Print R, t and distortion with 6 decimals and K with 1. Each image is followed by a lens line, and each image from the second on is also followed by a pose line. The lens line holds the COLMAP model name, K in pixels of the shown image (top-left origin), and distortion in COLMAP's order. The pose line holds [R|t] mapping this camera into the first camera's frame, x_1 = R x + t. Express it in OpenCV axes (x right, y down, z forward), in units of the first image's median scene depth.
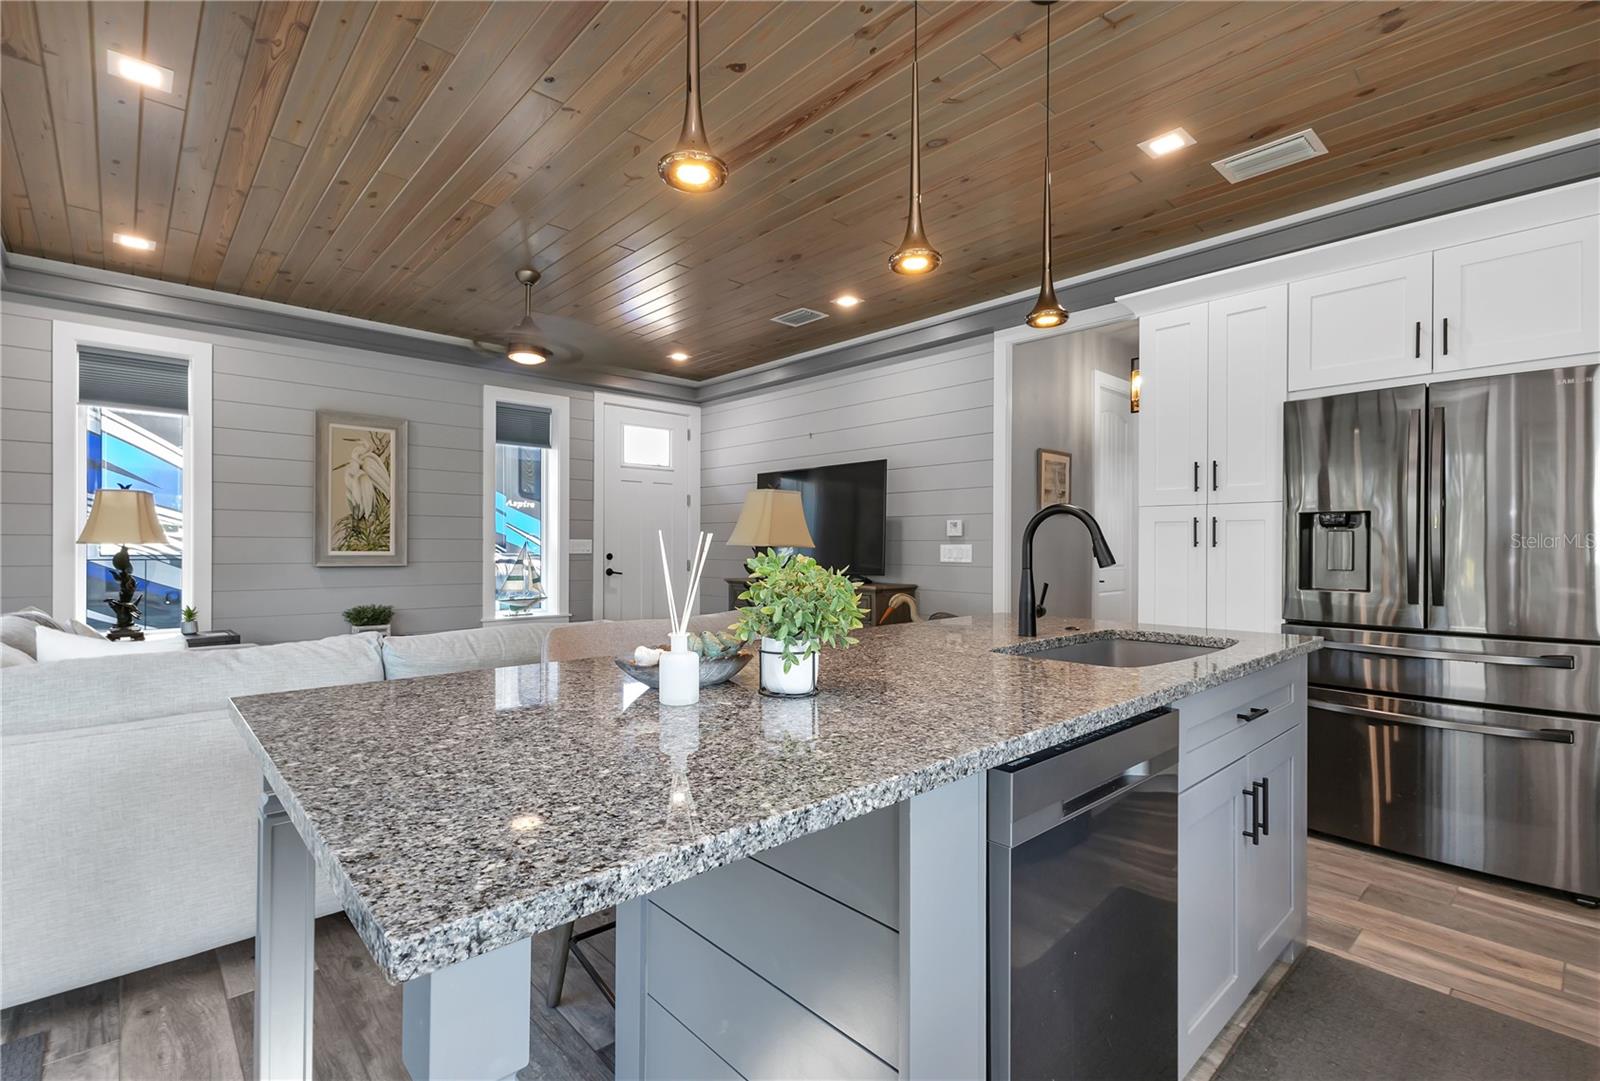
lens RADIAL K [[731.7, 0, 790.2], [0, 731.7, 544.4], [0, 0, 1]] dist [0.015449, -0.006436]
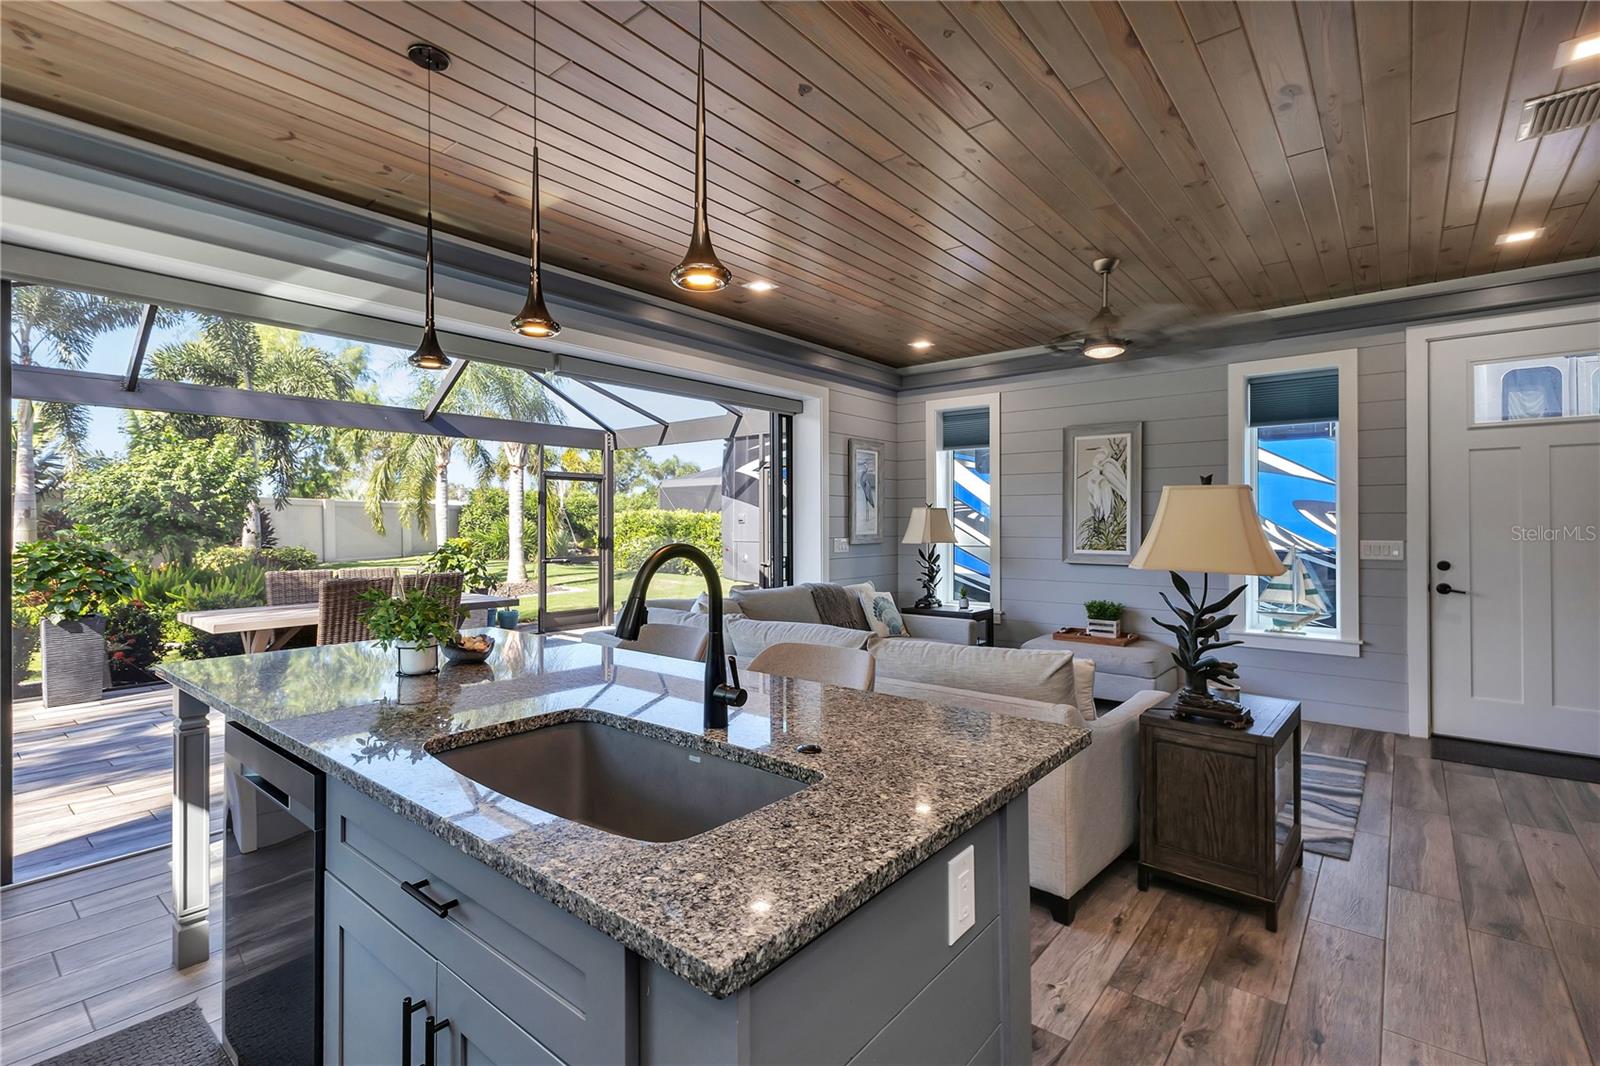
lens RADIAL K [[741.6, 0, 795.2], [0, 741.6, 517.8], [0, 0, 1]] dist [0.013885, -0.001188]
pose [[0.145390, -0.011124, -0.989312, 0.805834], [0.005193, 0.999932, -0.010480, -0.054208], [0.989361, -0.003614, 0.145438, 0.728552]]
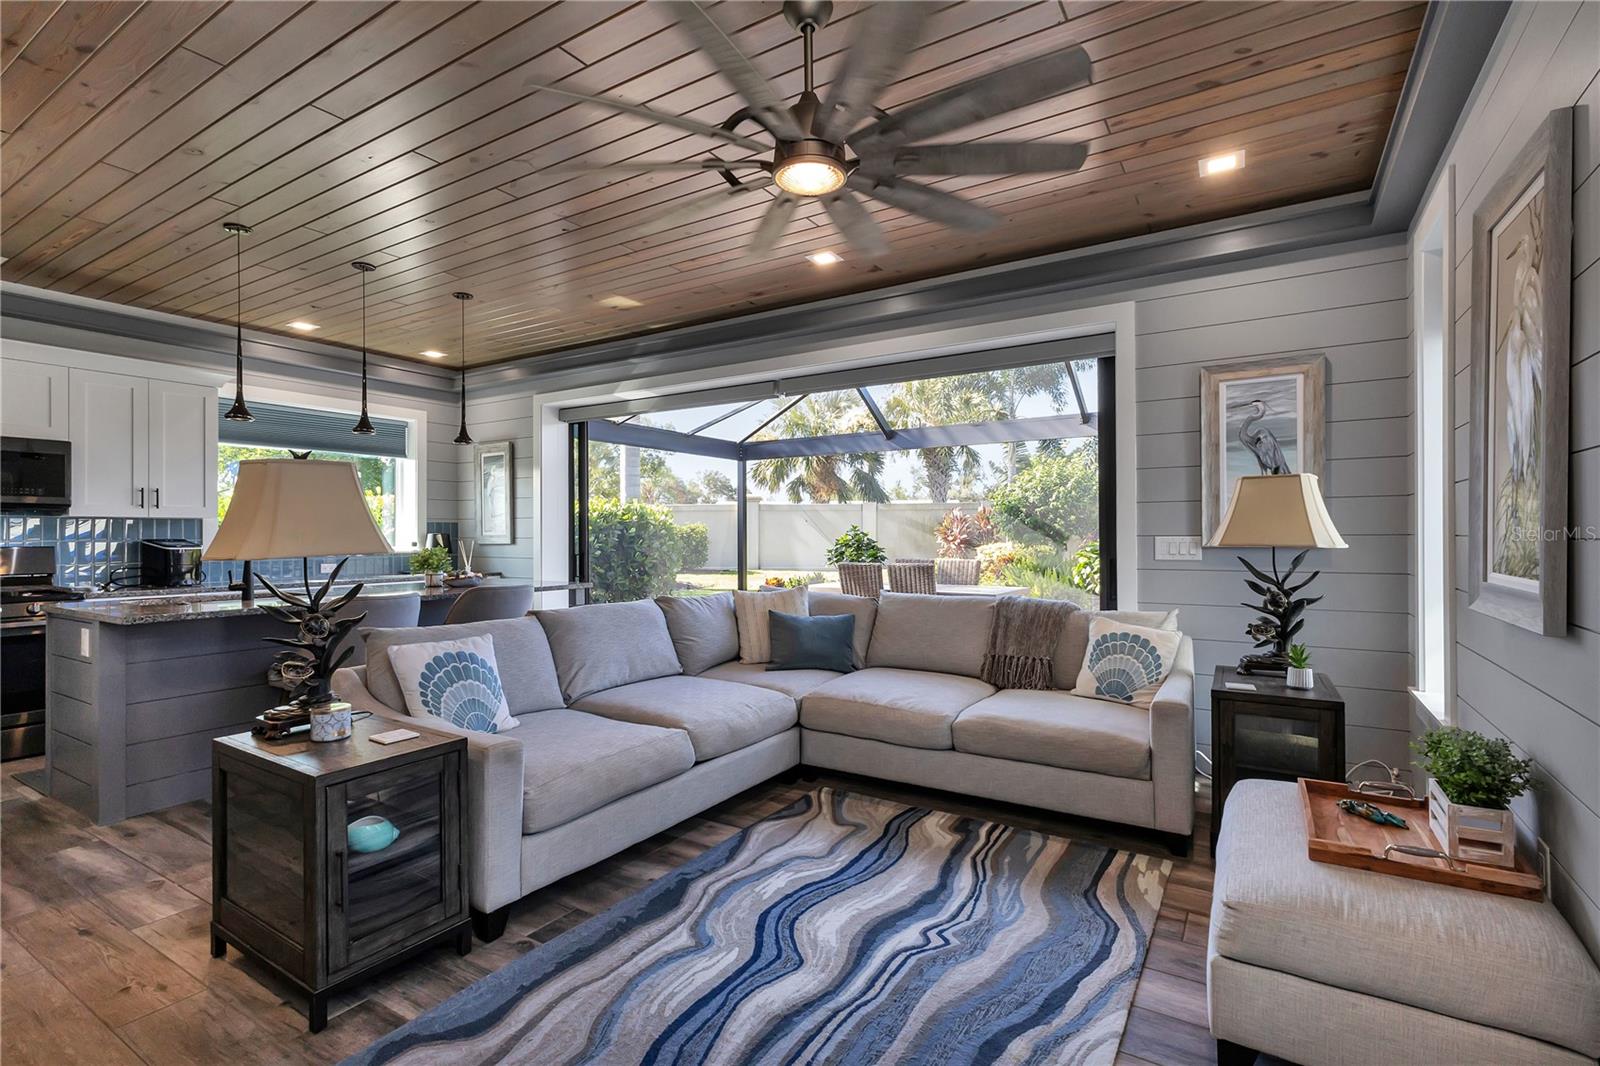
lens RADIAL K [[742.9, 0, 808.7], [0, 742.9, 529.6], [0, 0, 1]] dist [0.001081, -0.000035]
pose [[-0.960070, -0.000624, -0.279760, -0.347477], [0.001940, 0.999959, -0.008889, -0.016322], [0.279754, -0.009077, -0.960029, 2.313410]]
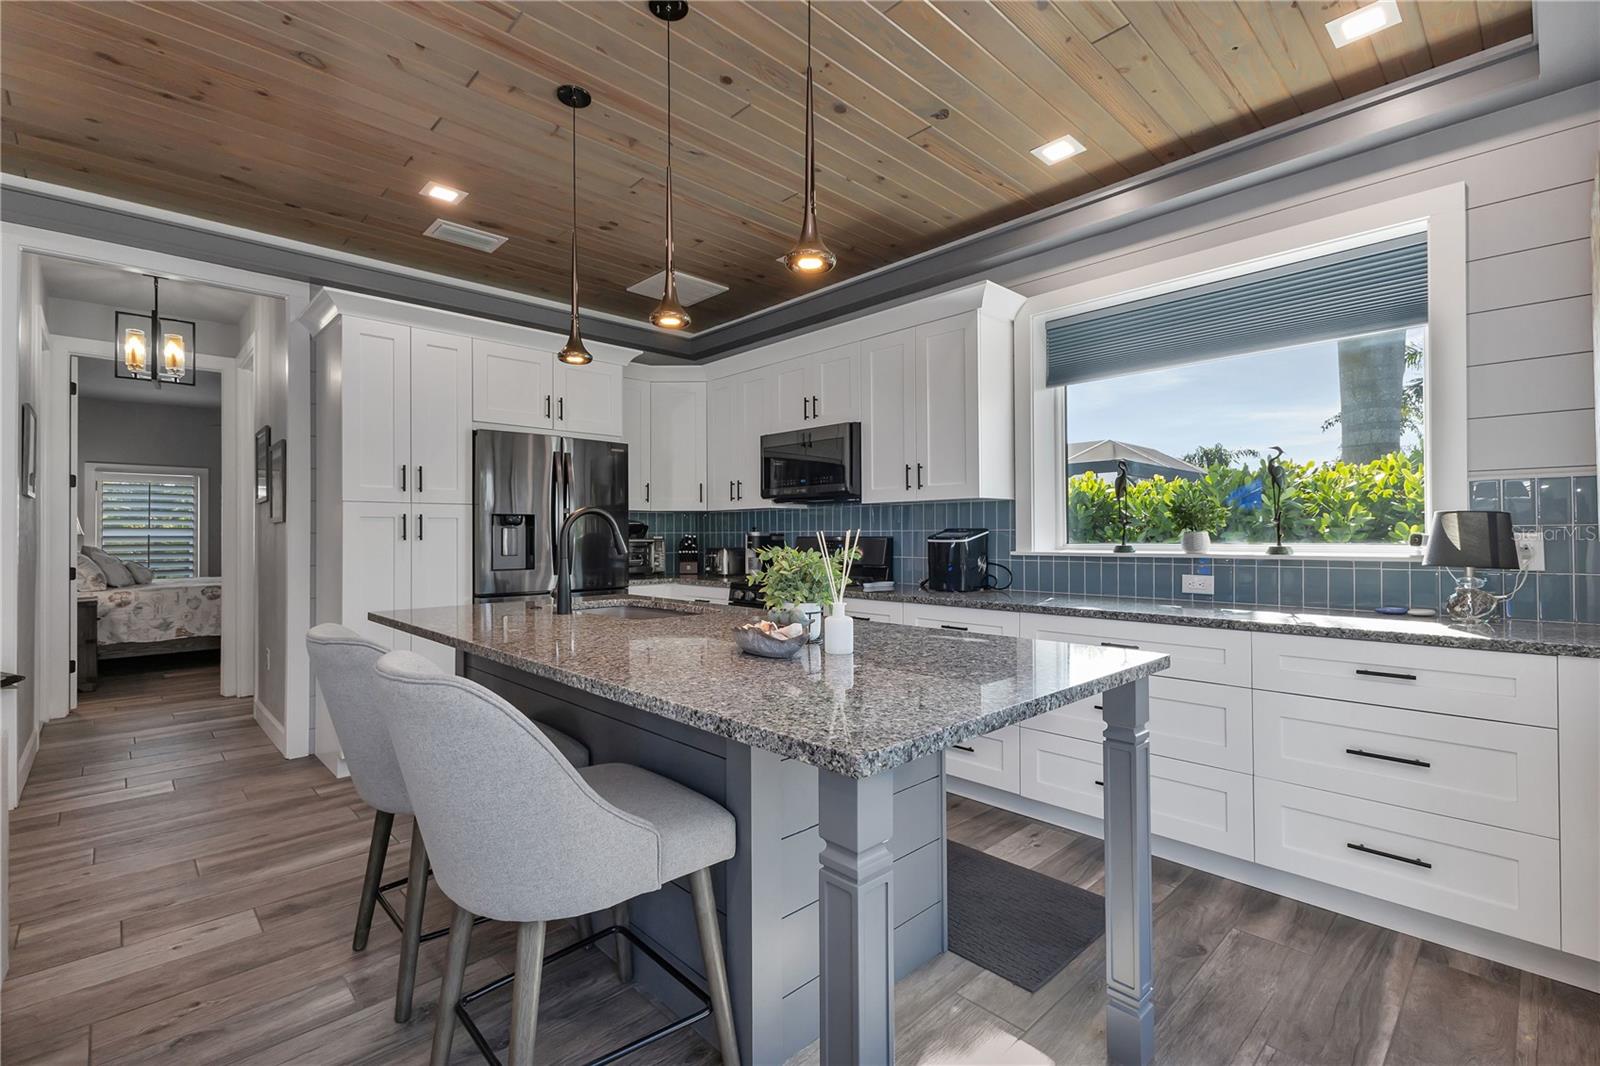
lens RADIAL K [[720.4, 0, 801.9], [0, 720.4, 529.0], [0, 0, 1]] dist [0.005793, -0.000025]
pose [[-0.029262, 0.005037, 0.999559, -0.672502], [0.005457, 0.999973, -0.004879, -0.005906], [-0.999557, 0.005312, -0.029288, 0.491191]]
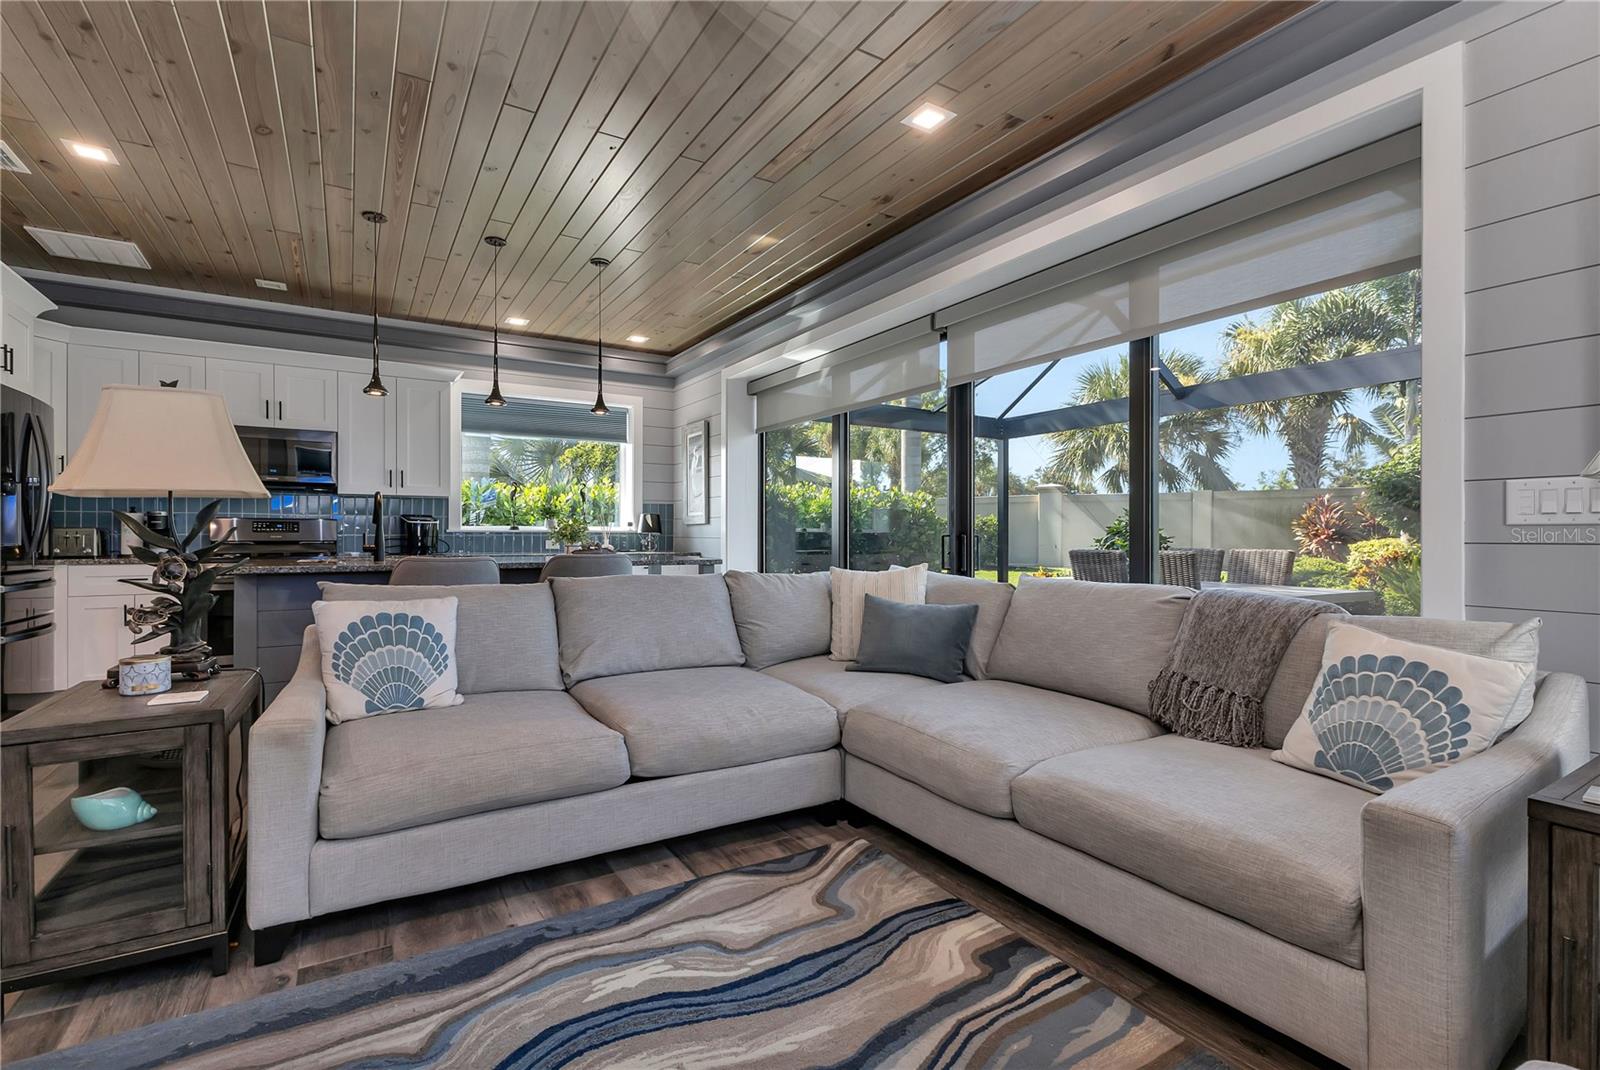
lens RADIAL K [[732.4, 0, 800.0], [0, 732.4, 535.0], [0, 0, 1]] dist [0.014861, -0.007446]
pose [[-0.983449, -0.005344, 0.181105, -0.802628], [-0.005715, 0.999982, -0.001531, 0.042704], [-0.181094, -0.002541, -0.983463, 2.000857]]
